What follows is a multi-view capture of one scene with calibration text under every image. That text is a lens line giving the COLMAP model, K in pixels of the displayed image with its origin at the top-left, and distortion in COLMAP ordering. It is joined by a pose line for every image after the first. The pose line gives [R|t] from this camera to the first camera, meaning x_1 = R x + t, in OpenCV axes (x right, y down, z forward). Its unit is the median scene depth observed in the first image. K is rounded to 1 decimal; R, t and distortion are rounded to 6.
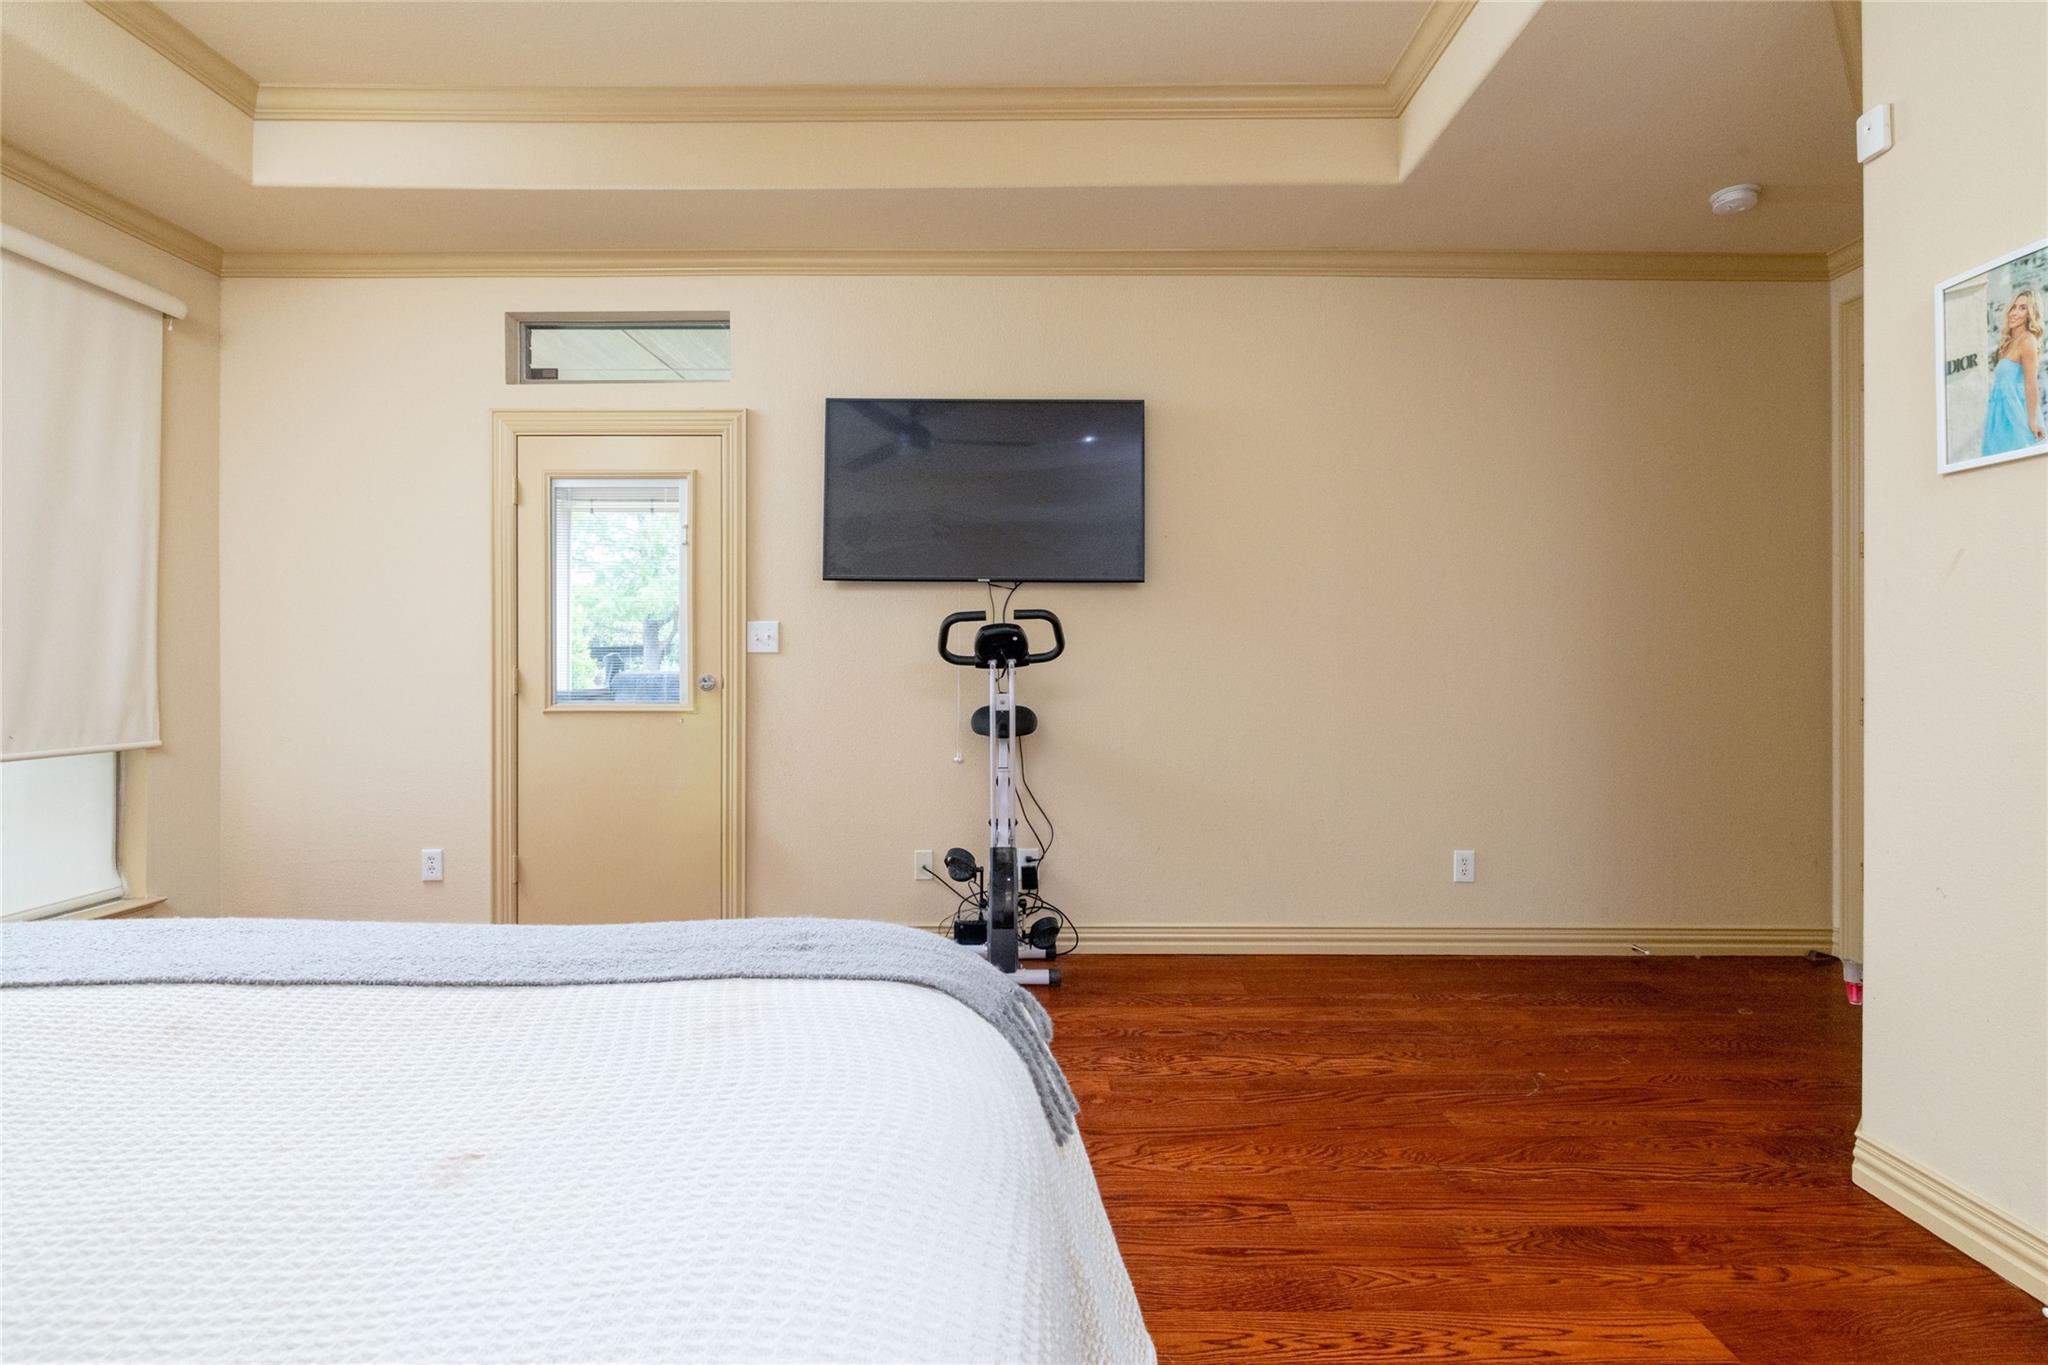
lens RADIAL K [[966.9, 0, 1027.3], [0, 966.9, 667.6], [0, 0, 1]] dist [-0.000192, 0.000703]
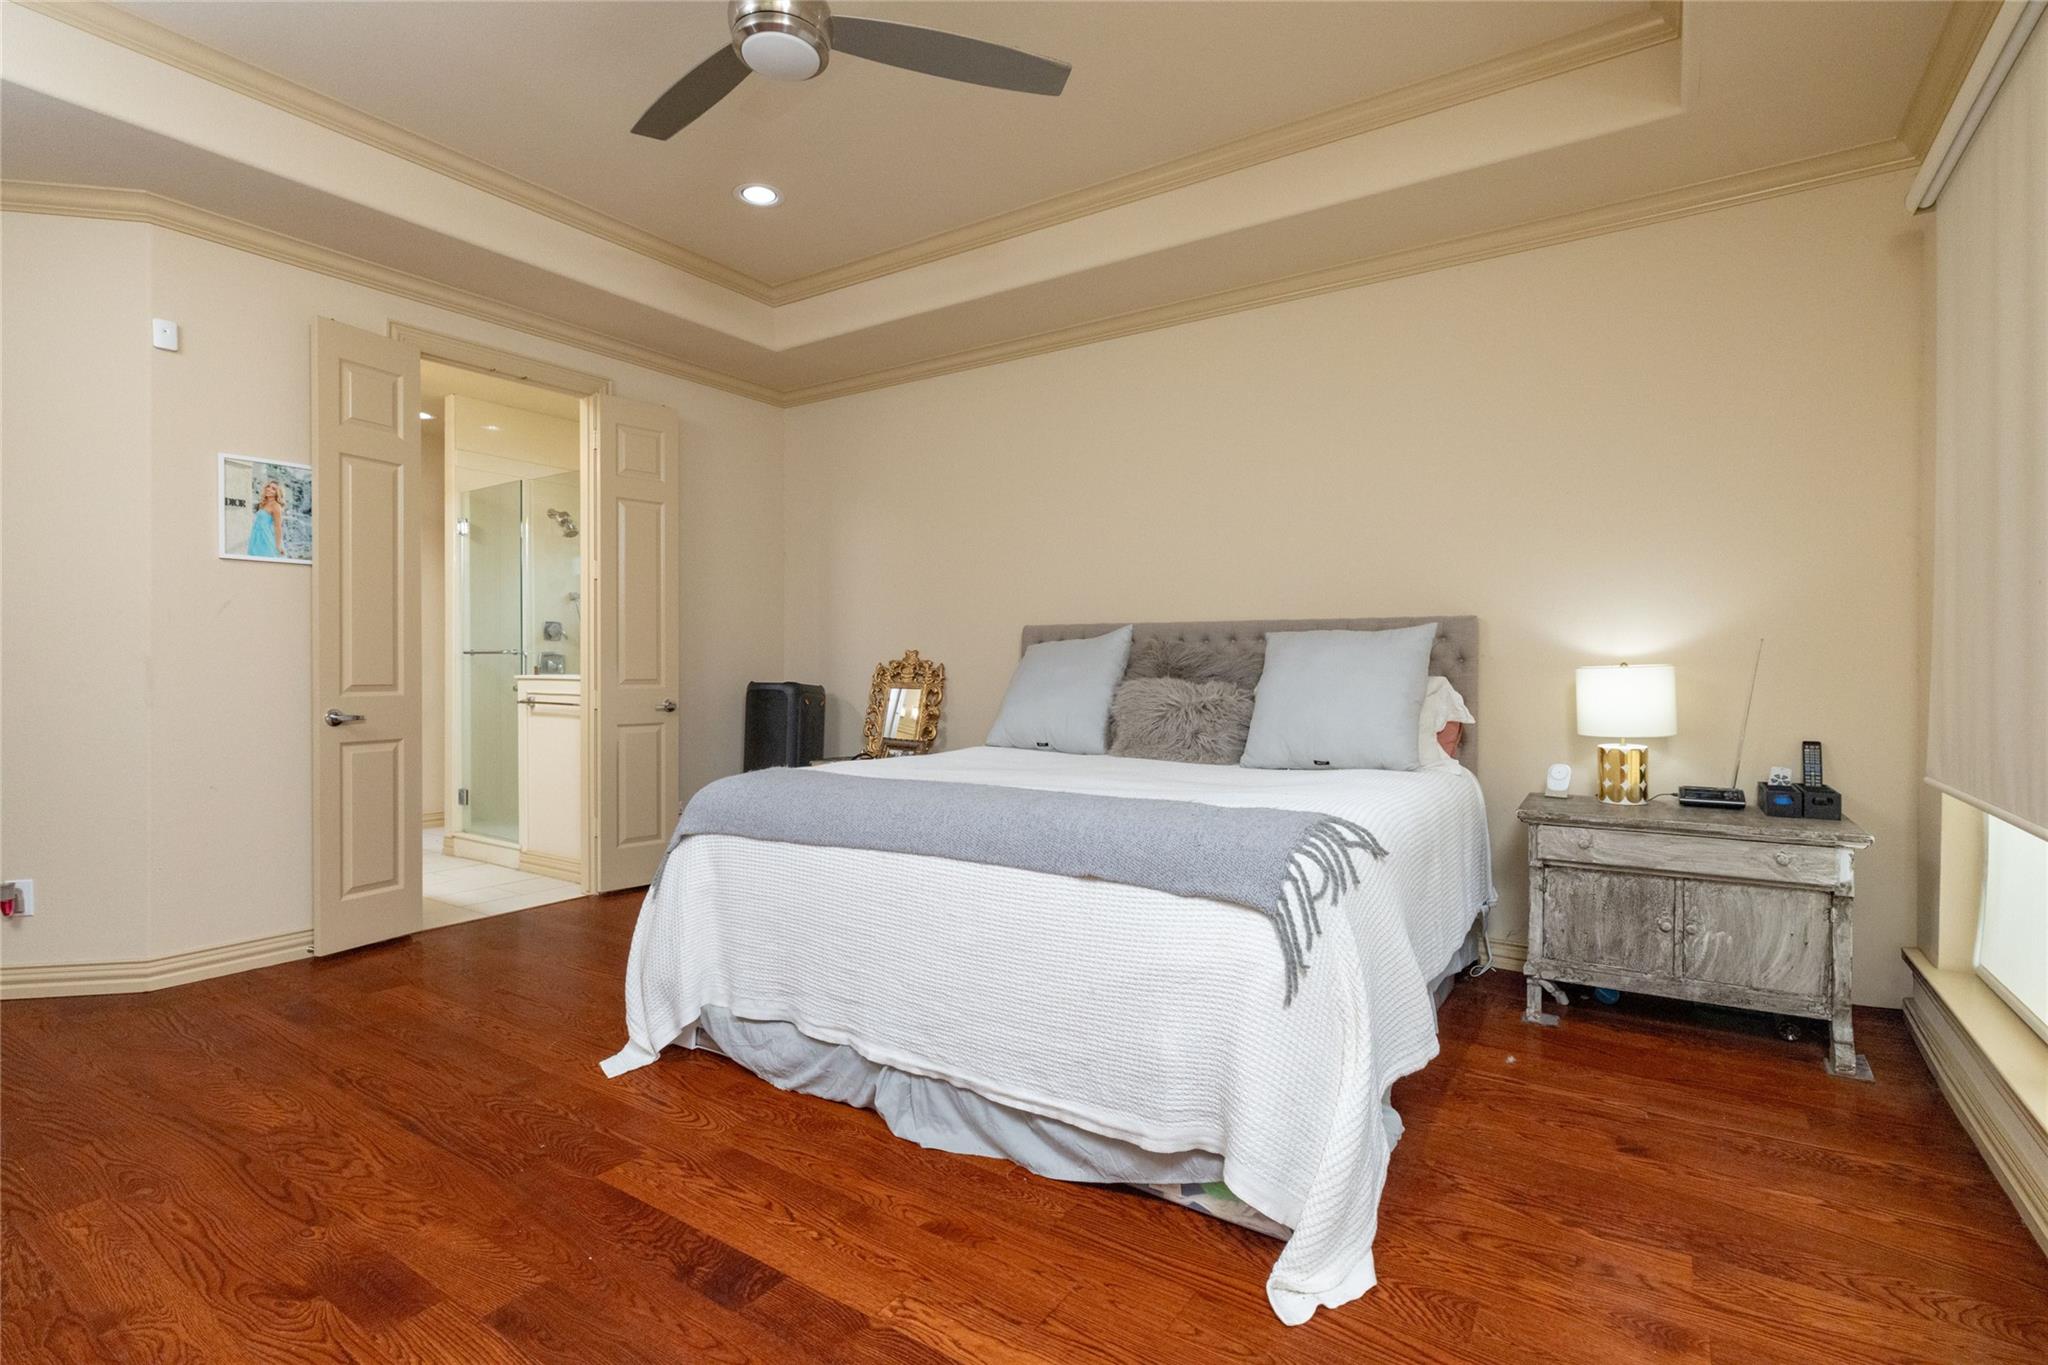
lens RADIAL K [[966.9, 0, 1027.3], [0, 966.9, 667.6], [0, 0, 1]] dist [-0.000192, 0.000703]
pose [[-0.831062, -0.003616, 0.556168, -1.401290], [0.000703, 0.999971, 0.007553, -0.005214], [-0.556179, 0.006668, -0.831036, 1.754957]]
